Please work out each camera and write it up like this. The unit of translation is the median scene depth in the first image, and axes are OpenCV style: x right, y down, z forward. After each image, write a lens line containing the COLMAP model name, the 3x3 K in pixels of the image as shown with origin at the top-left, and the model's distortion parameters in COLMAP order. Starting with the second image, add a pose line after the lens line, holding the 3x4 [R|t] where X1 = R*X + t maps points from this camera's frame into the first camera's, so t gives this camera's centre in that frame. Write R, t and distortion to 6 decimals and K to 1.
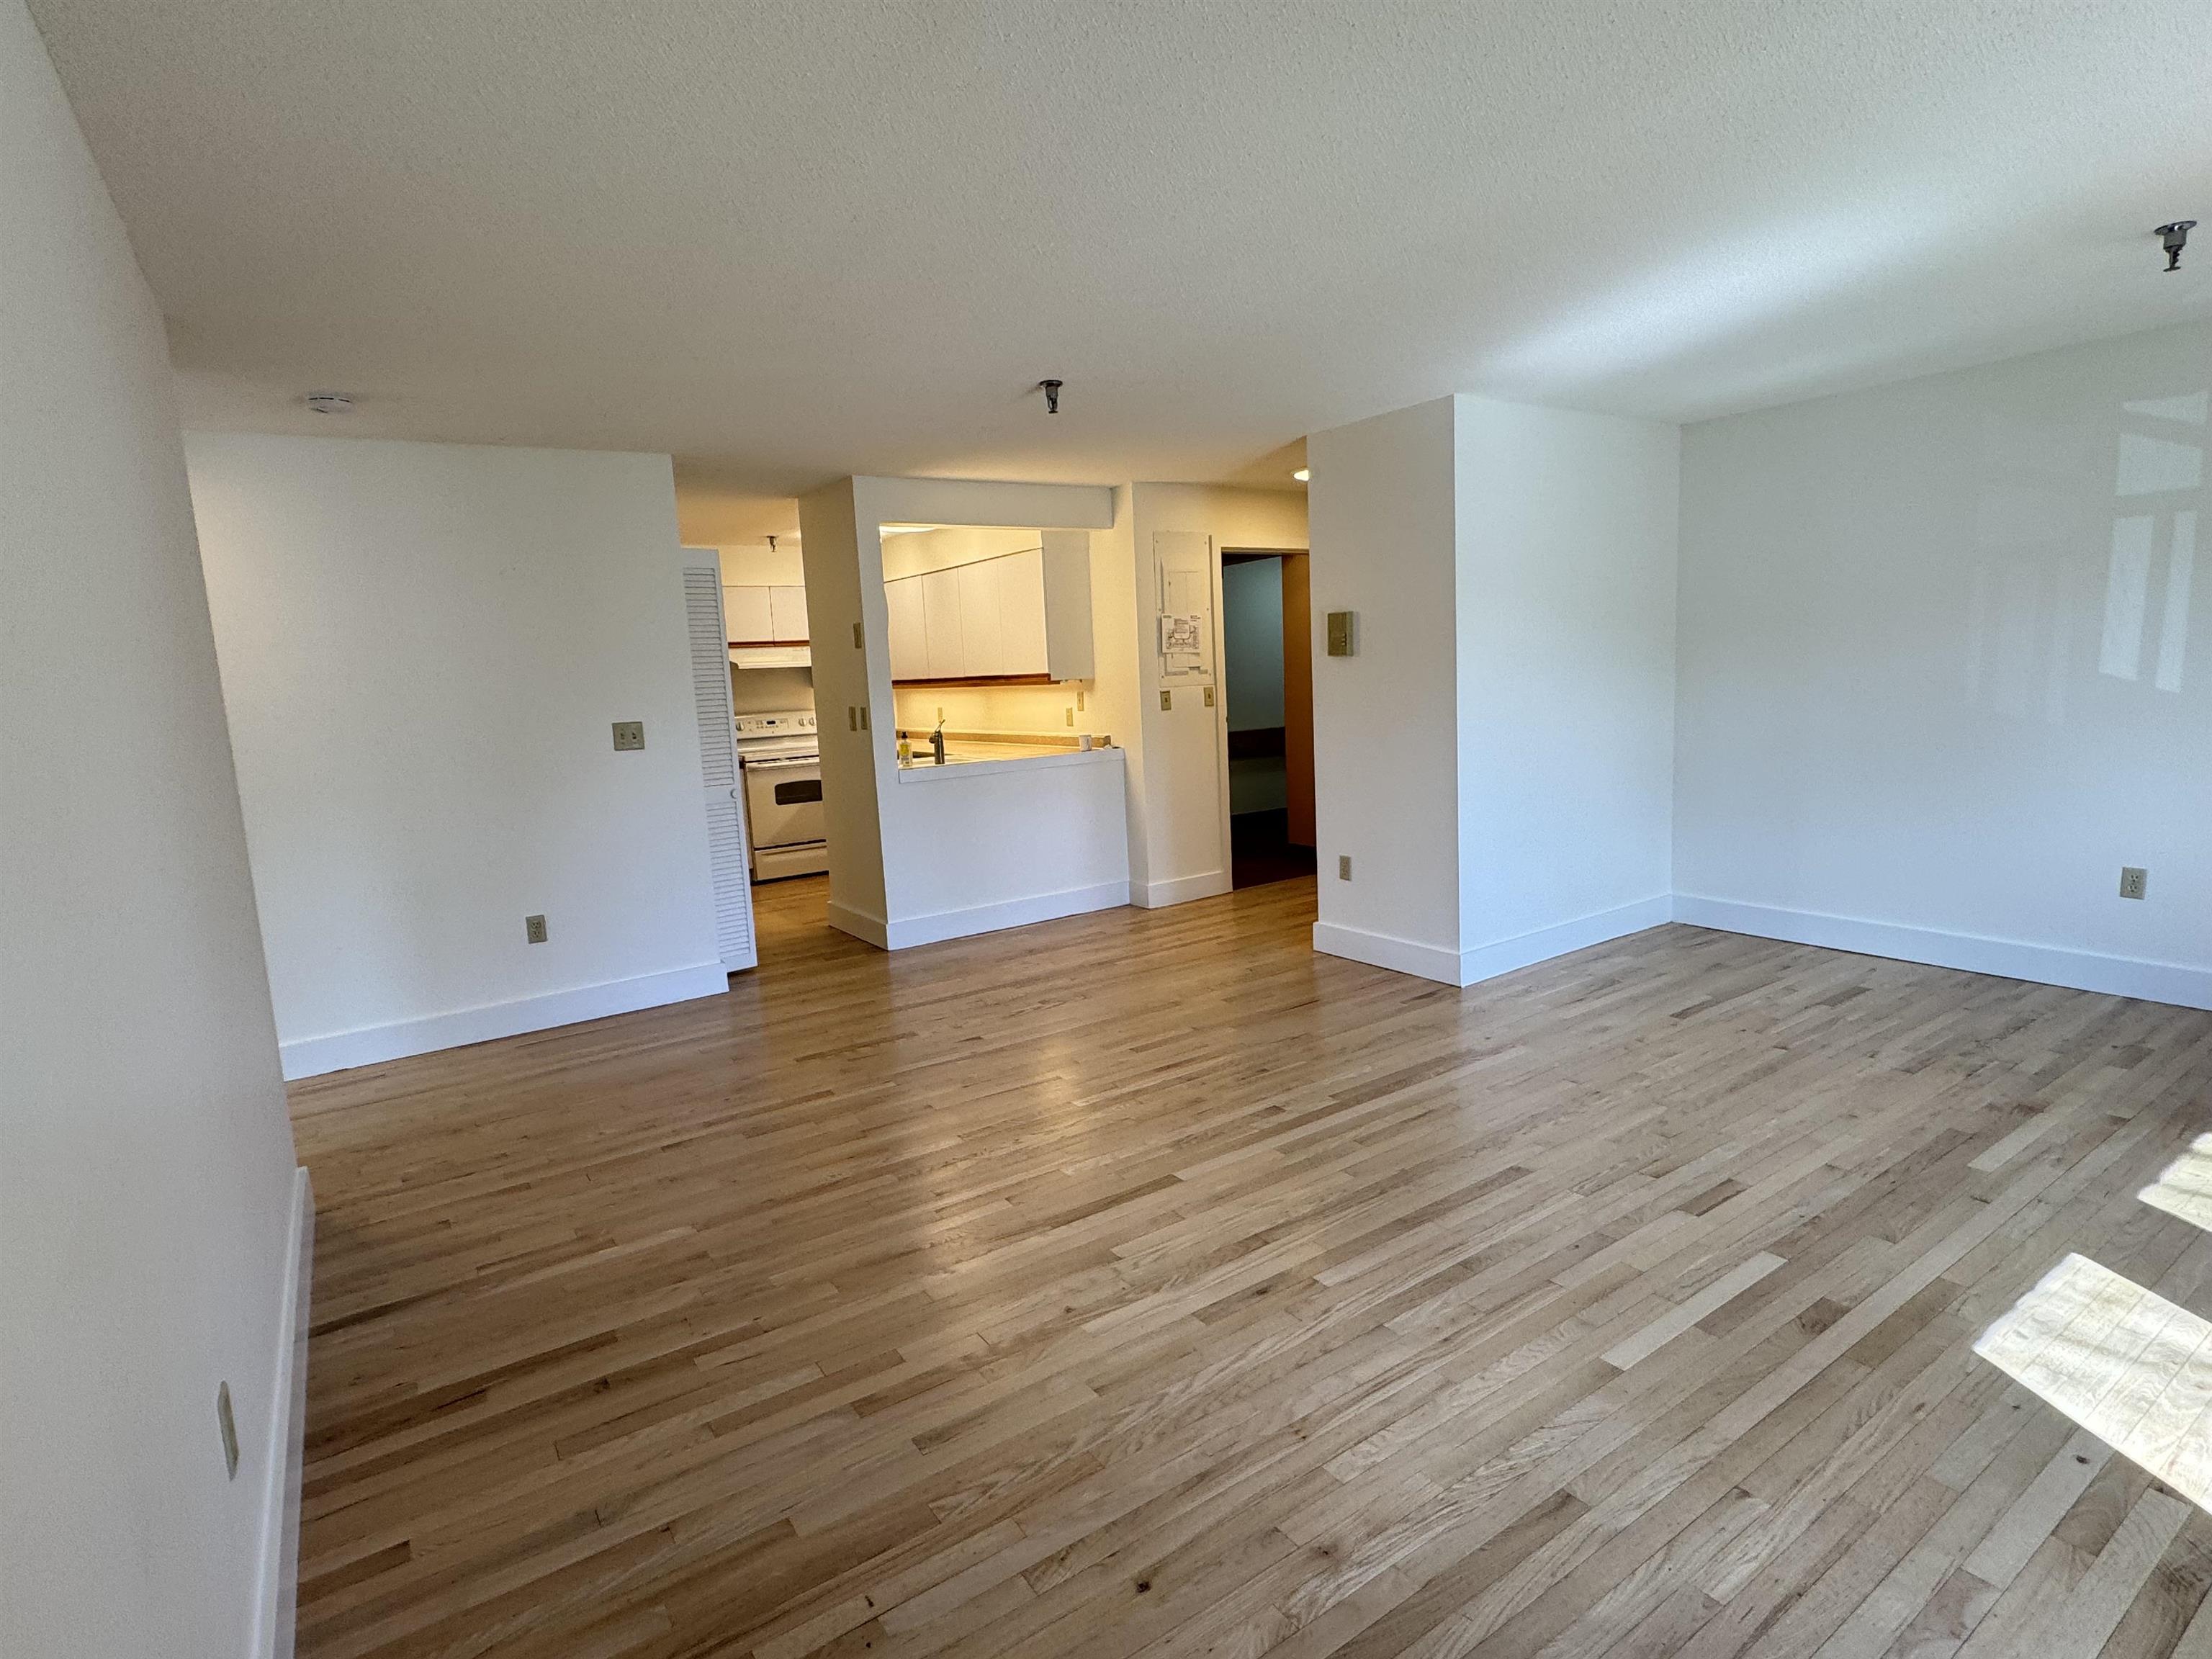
lens RADIAL K [[1130.8, 0, 1106.0], [0, 1130.8, 829.5], [0, 0, 1]] dist [-0.001219, -0.000289]
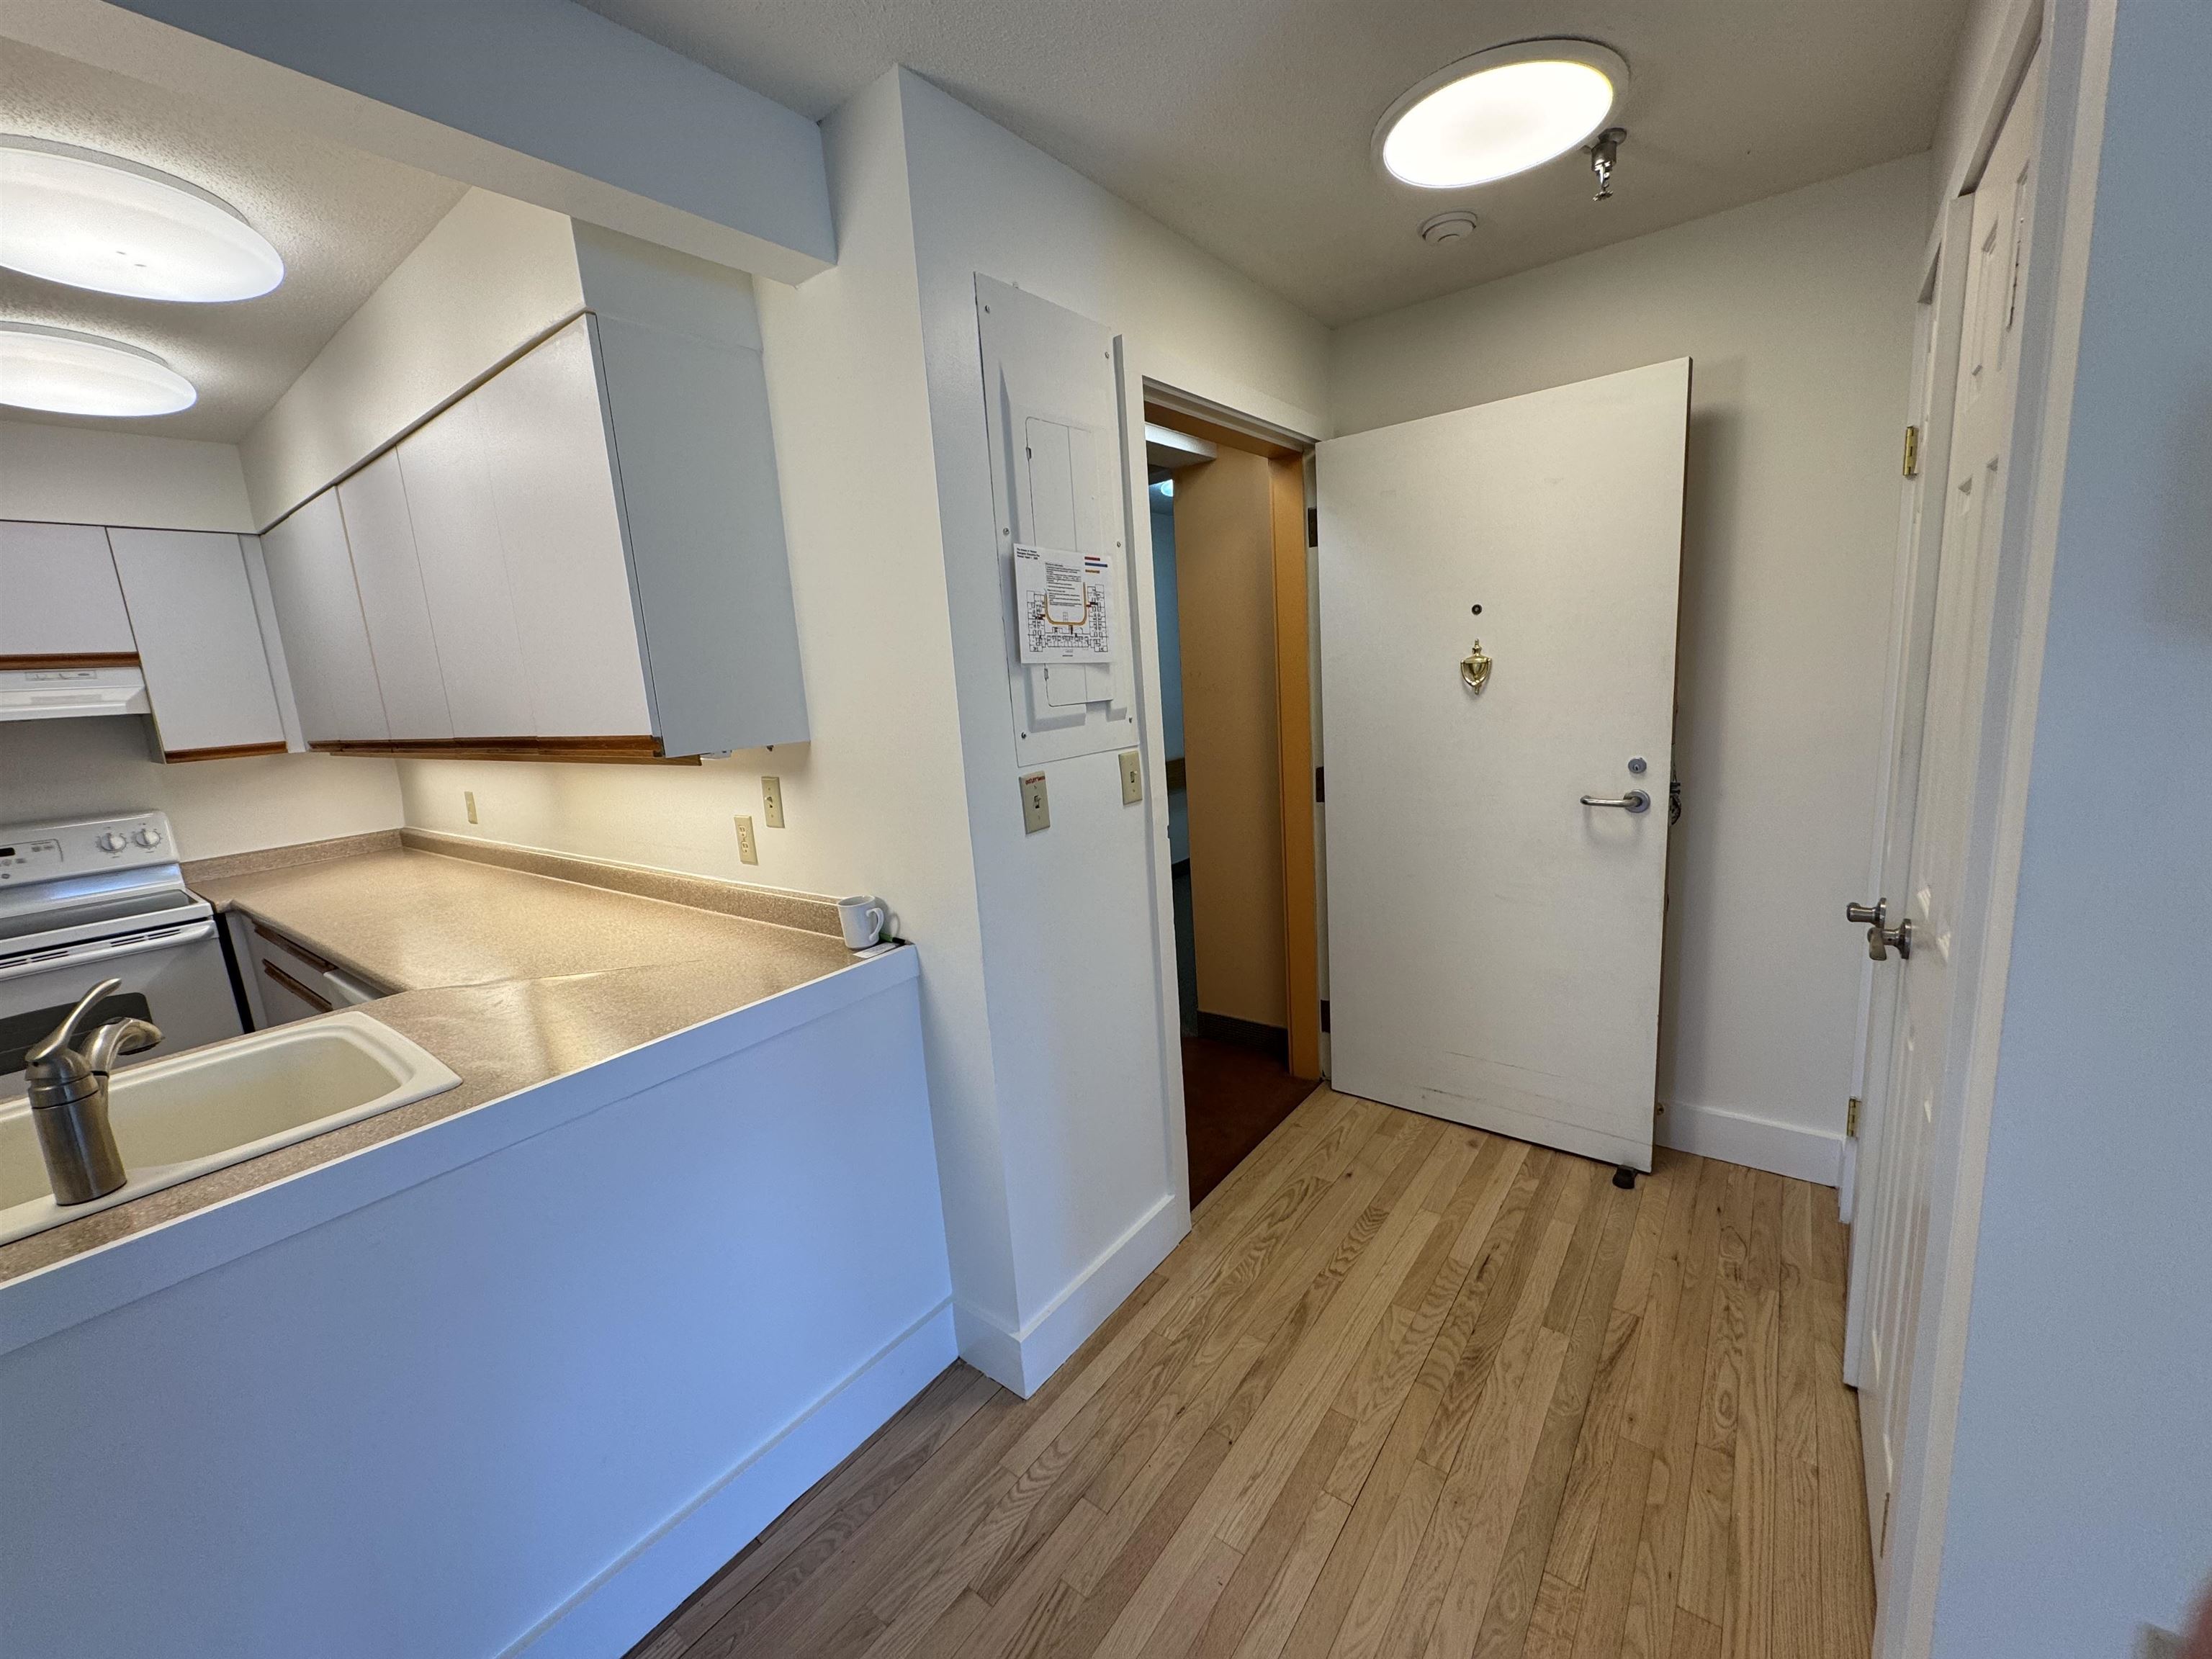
lens RADIAL K [[880.6, 0, 1105.4], [0, 880.6, 827.2], [0, 0, 1]] dist [-0.001862, 0.000162]
pose [[0.949421, -0.072865, 0.305436, -0.011530], [0.066261, 0.997291, 0.031949, -0.152266], [-0.306936, -0.010094, 0.951677, 0.986767]]
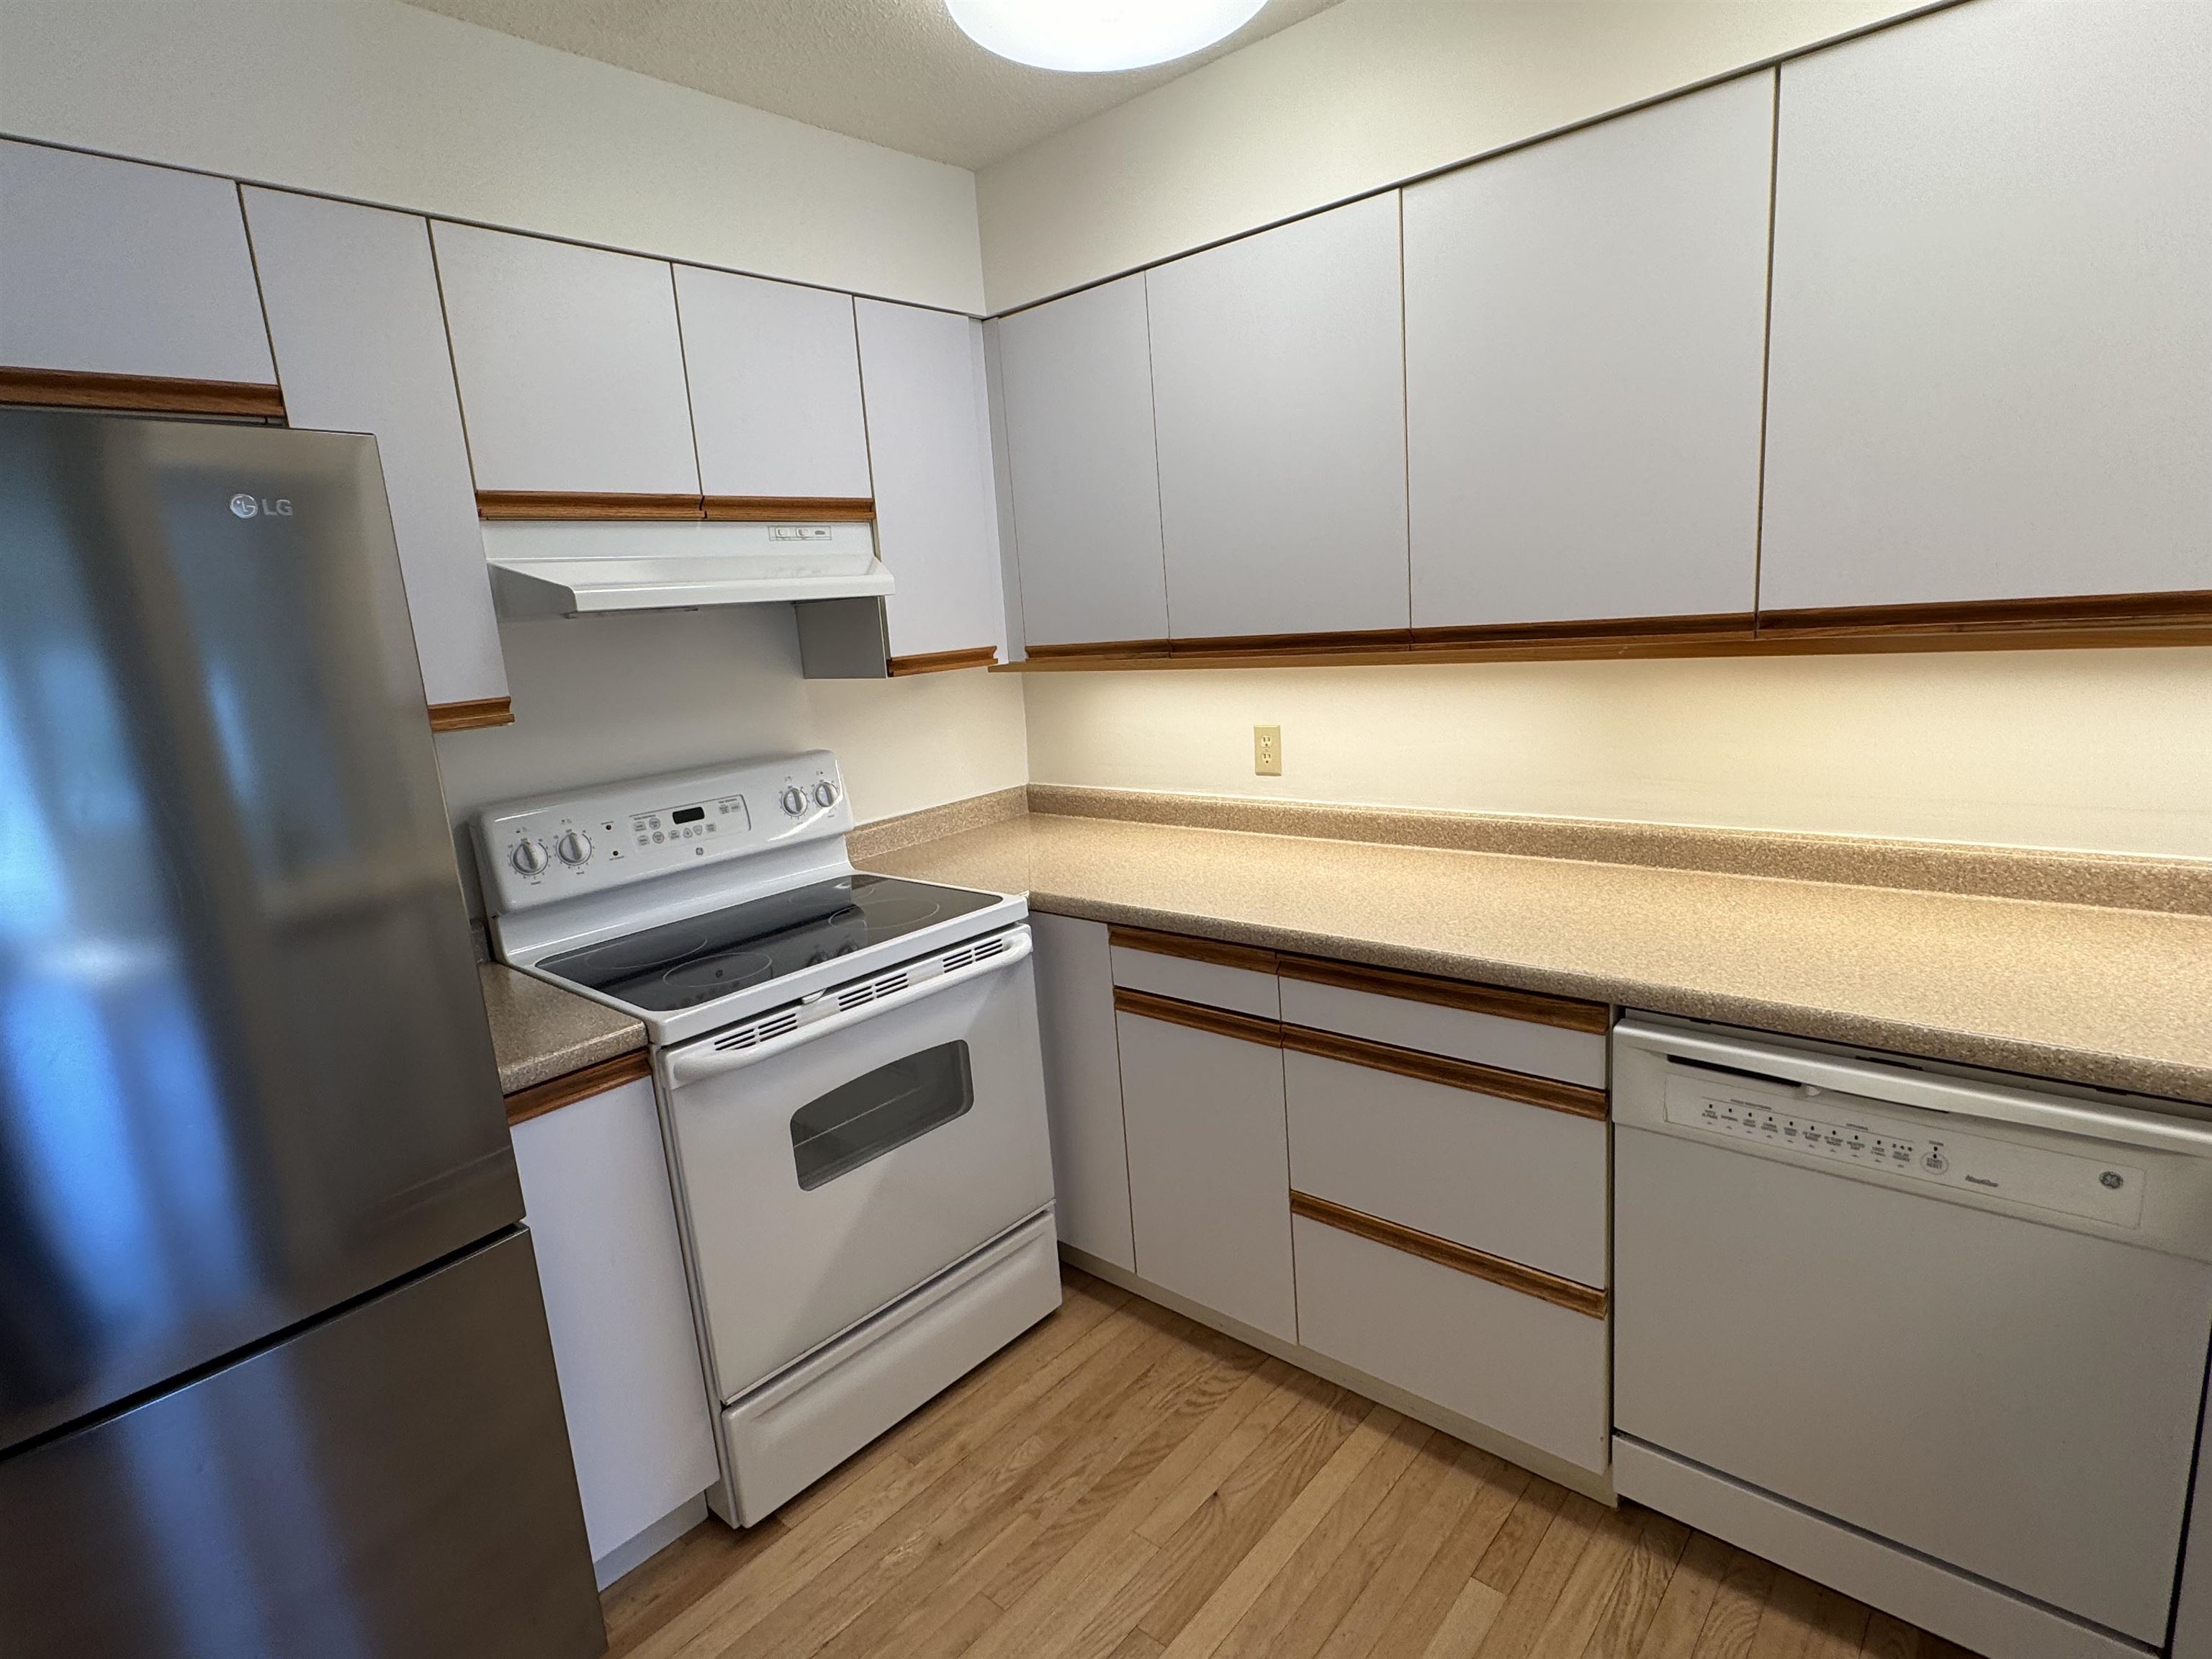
lens RADIAL K [[1130.8, 0, 1106.0], [0, 1130.8, 829.5], [0, 0, 1]] dist [-0.001219, -0.000289]
pose [[0.970130, -0.070821, 0.232017, -0.443629], [0.060729, 0.996883, 0.050363, -0.171202], [-0.234861, -0.034769, 0.971407, 1.242817]]
